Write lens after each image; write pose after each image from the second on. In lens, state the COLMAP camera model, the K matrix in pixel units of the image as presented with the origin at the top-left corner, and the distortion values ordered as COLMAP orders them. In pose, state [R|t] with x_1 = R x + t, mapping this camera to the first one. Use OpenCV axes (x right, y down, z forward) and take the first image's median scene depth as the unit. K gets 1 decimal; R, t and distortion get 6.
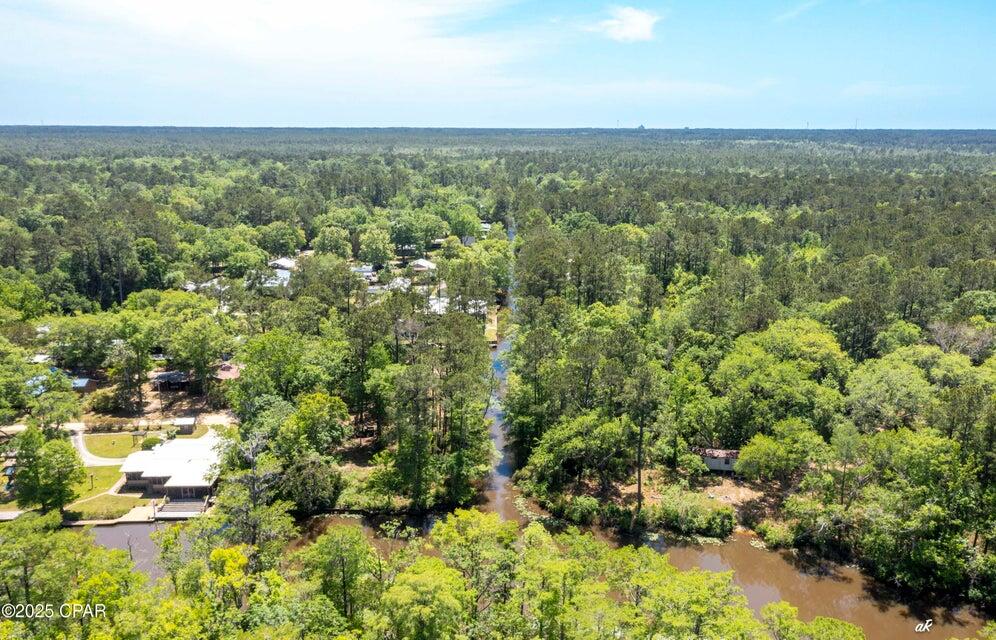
lens RADIAL K [[844.3, 0, 514.2], [0, 844.3, 347.5], [0, 0, 1]] dist [0.008487, 0.004007]
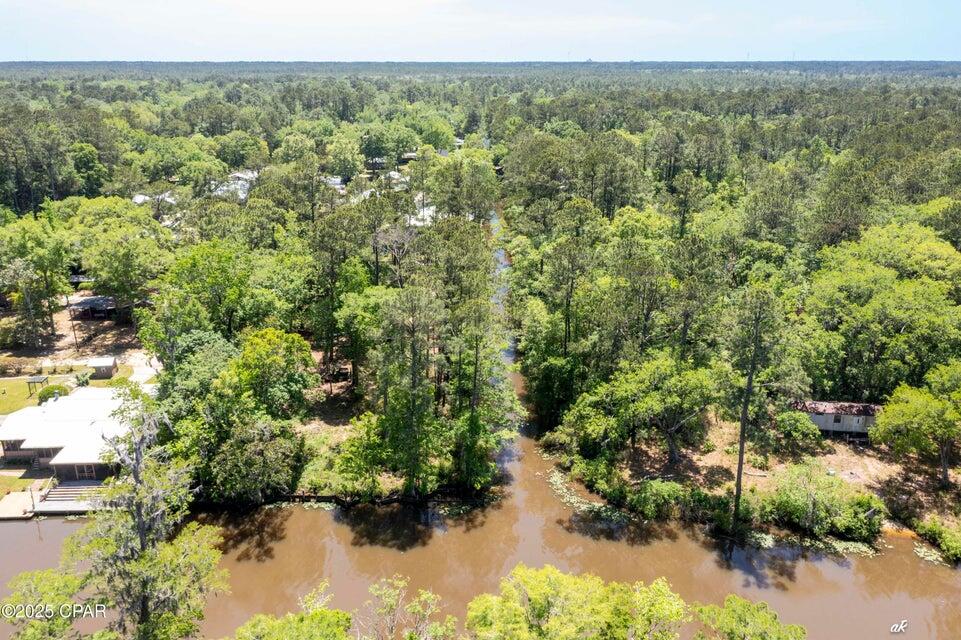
lens RADIAL K [[810.5, 0, 480.5], [0, 810.5, 320.0], [0, 0, 1]] dist [-0.012103, 0.077800]
pose [[0.999982, -0.004839, 0.003578, -0.052340], [0.004597, 0.997900, 0.064608, 0.003634], [-0.003883, -0.064590, 0.997904, 0.290349]]
